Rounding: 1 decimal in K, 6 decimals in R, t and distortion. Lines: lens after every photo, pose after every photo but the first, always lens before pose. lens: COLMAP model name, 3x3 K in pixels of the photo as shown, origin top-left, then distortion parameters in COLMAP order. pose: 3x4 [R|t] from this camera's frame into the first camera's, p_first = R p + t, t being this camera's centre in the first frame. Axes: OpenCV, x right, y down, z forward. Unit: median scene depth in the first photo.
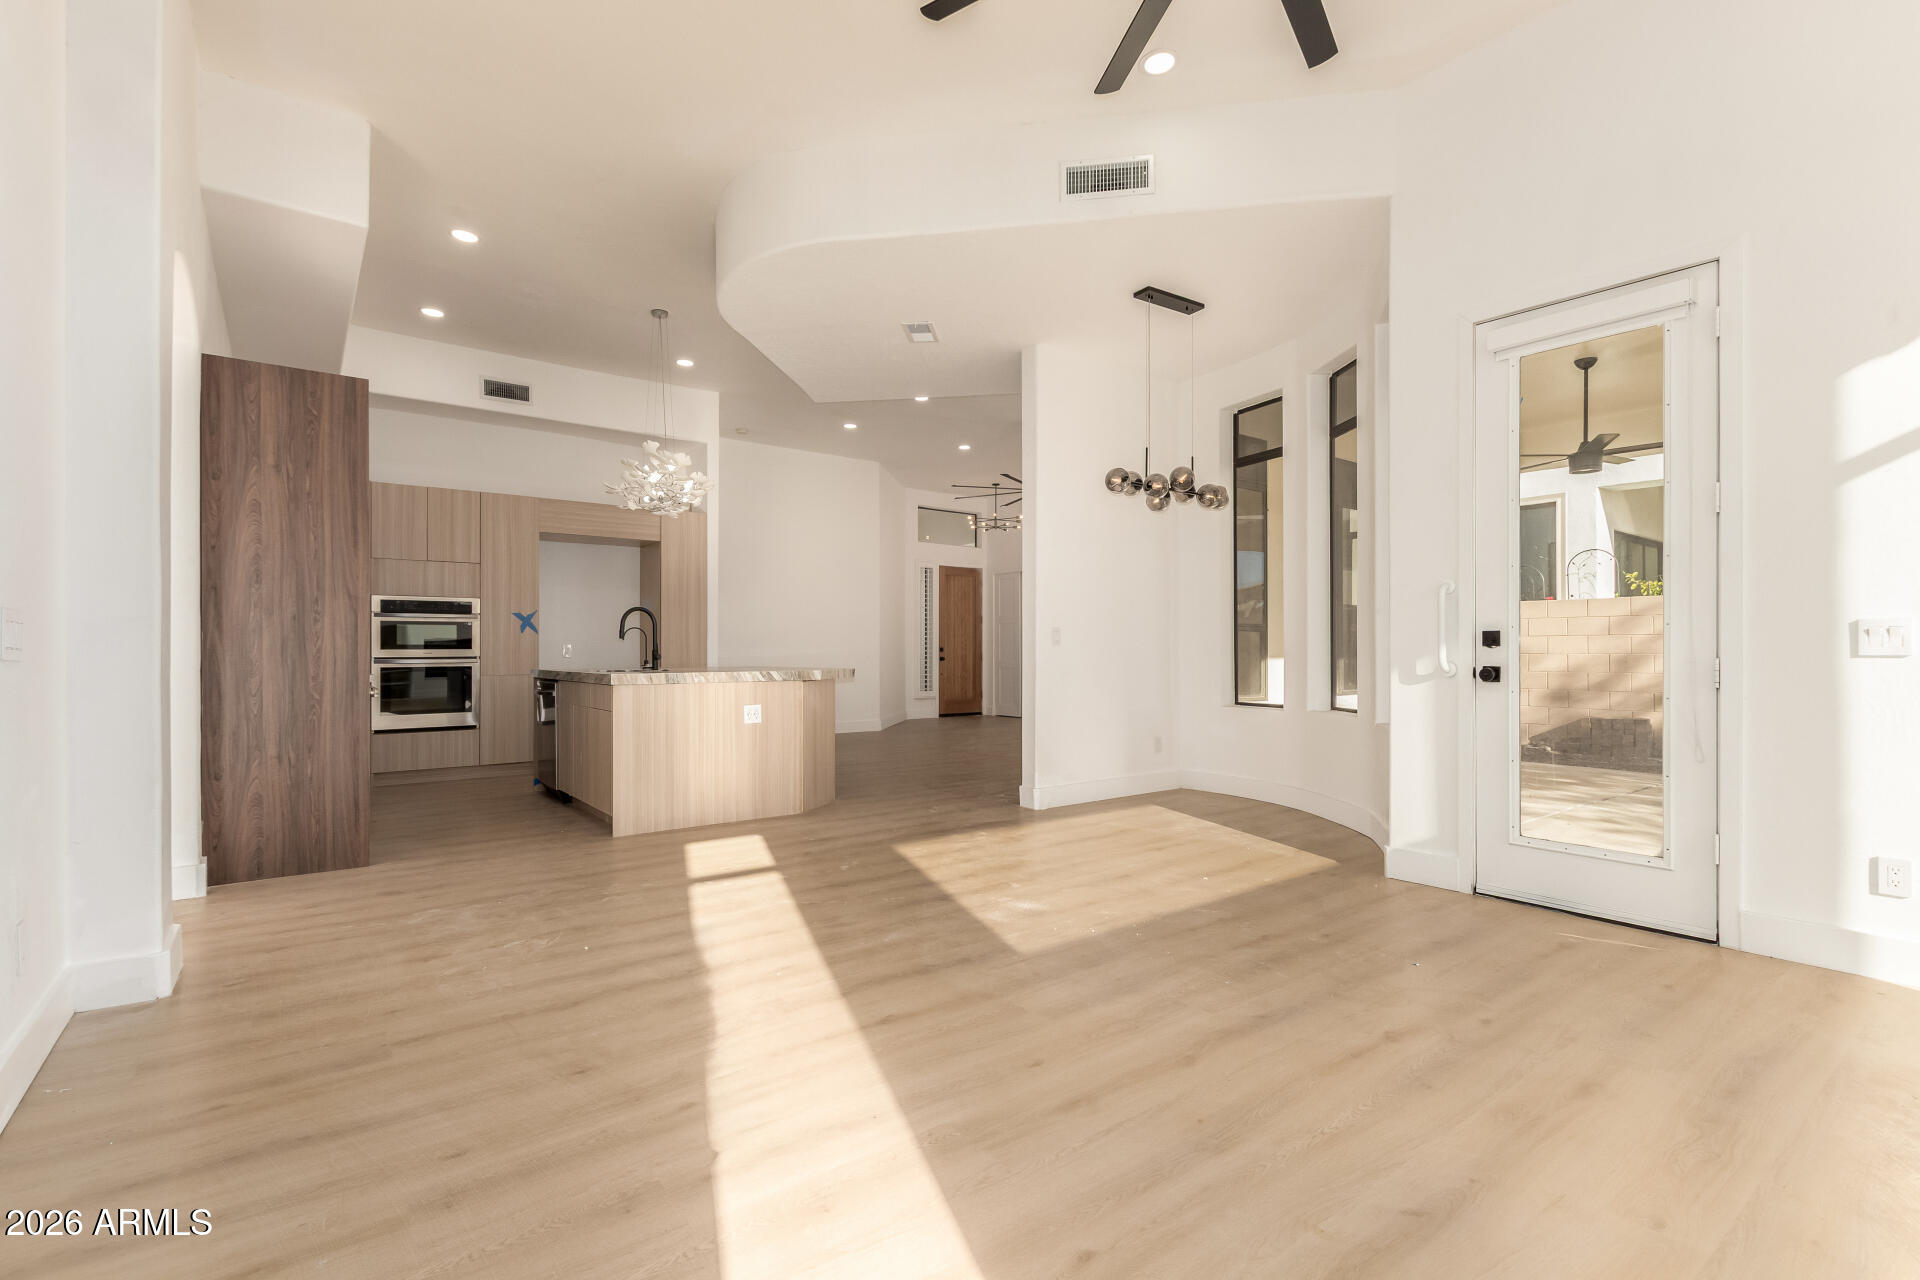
lens RADIAL K [[889.9, 0, 970.5], [0, 889.9, 640.2], [0, 0, 1]] dist [0.005693, -0.001456]
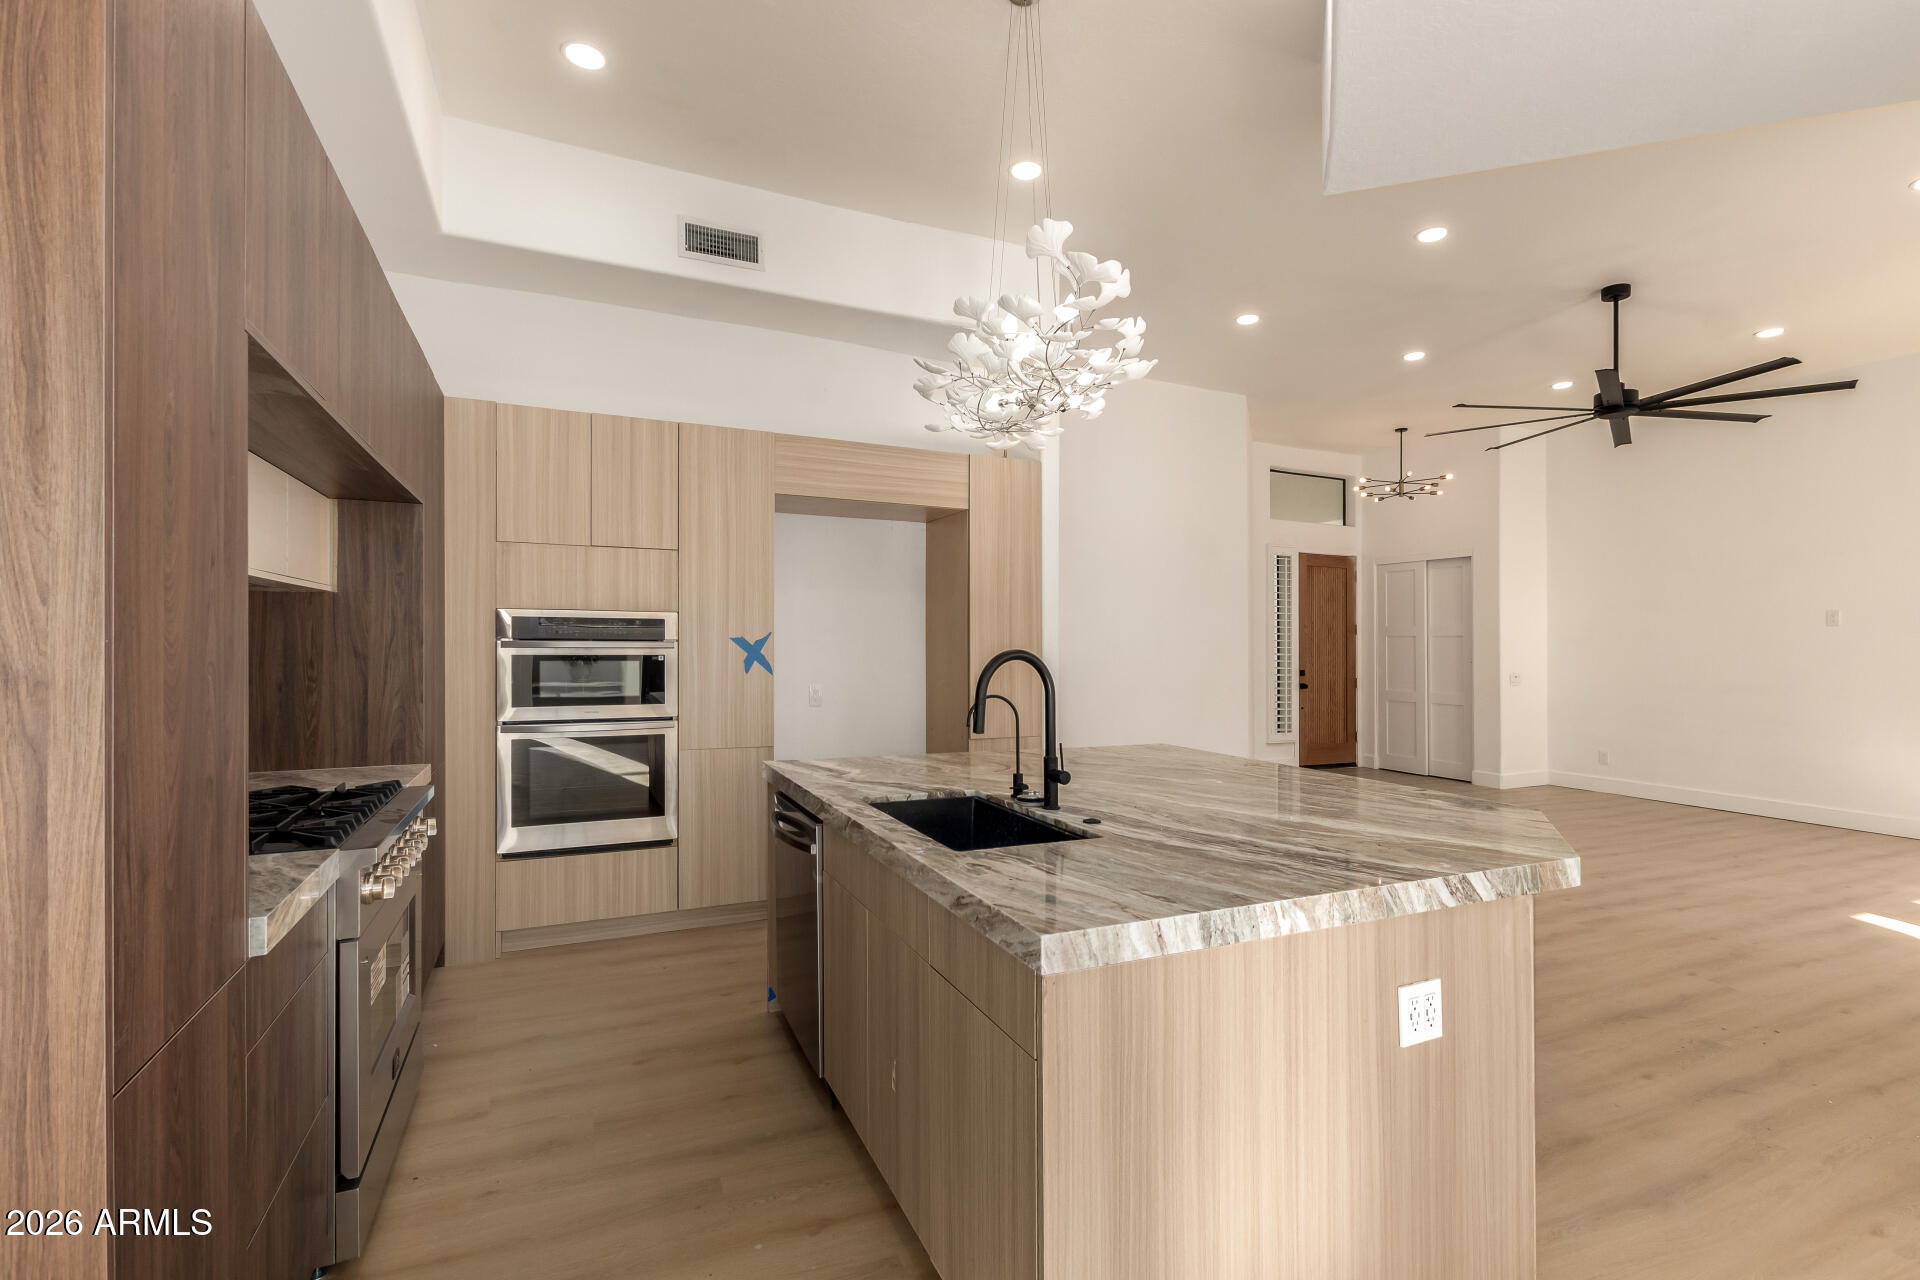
lens RADIAL K [[889.9, 0, 965.1], [0, 889.9, 656.2], [0, 0, 1]] dist [0.005693, -0.001456]
pose [[0.972856, 0.010962, -0.231151, -0.150939], [-0.005626, 0.999703, 0.023732, -0.020856], [0.231342, -0.021788, 0.972628, 0.305946]]
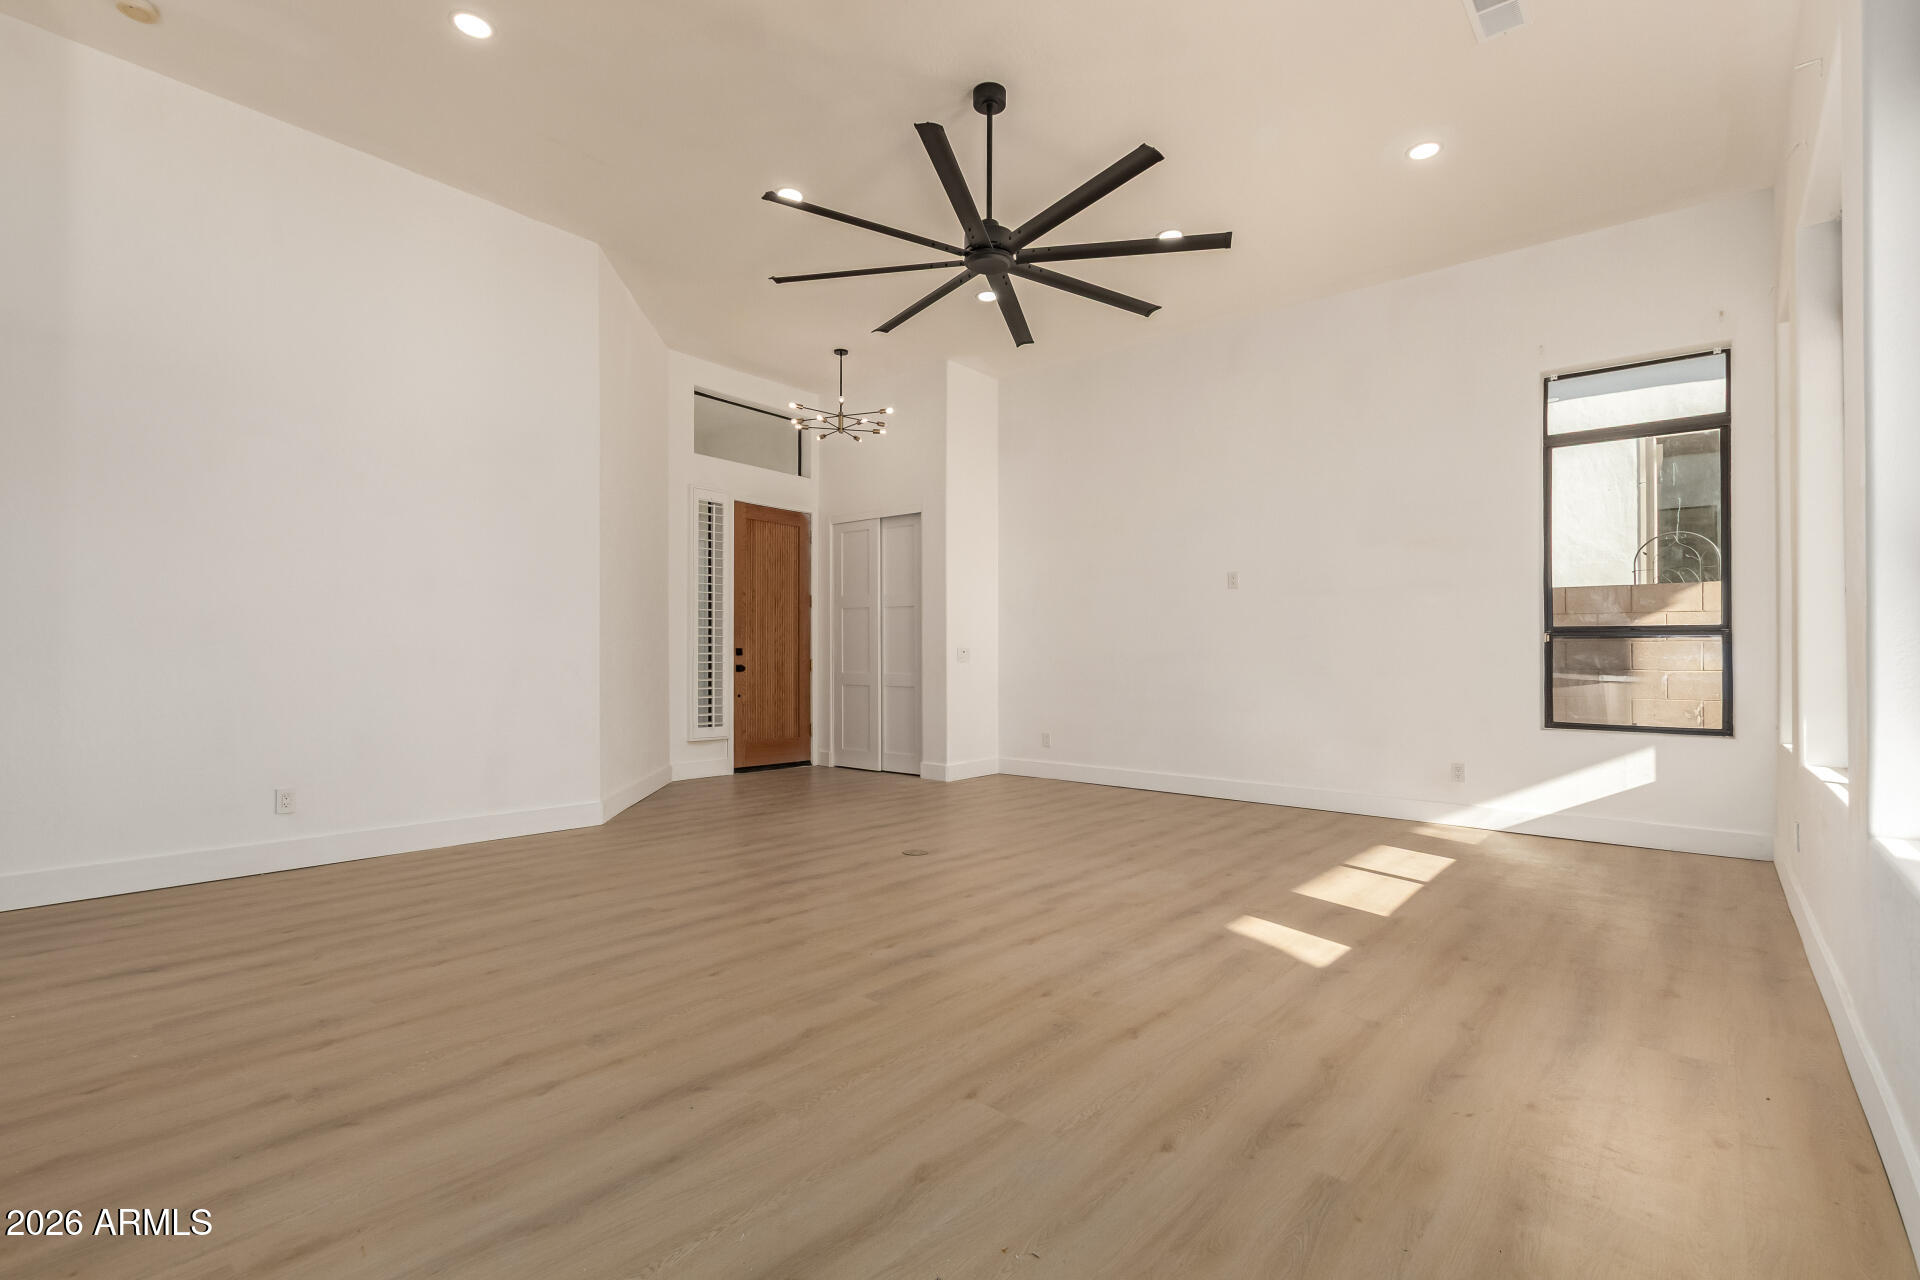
lens RADIAL K [[889.9, 0, 972.9], [0, 889.9, 673.0], [0, 0, 1]] dist [0.005693, -0.001456]
pose [[0.976343, 0.002676, 0.216212, -0.011474], [-0.008257, 0.999655, 0.024915, 0.010314], [-0.216070, -0.026111, 0.976029, 0.499999]]
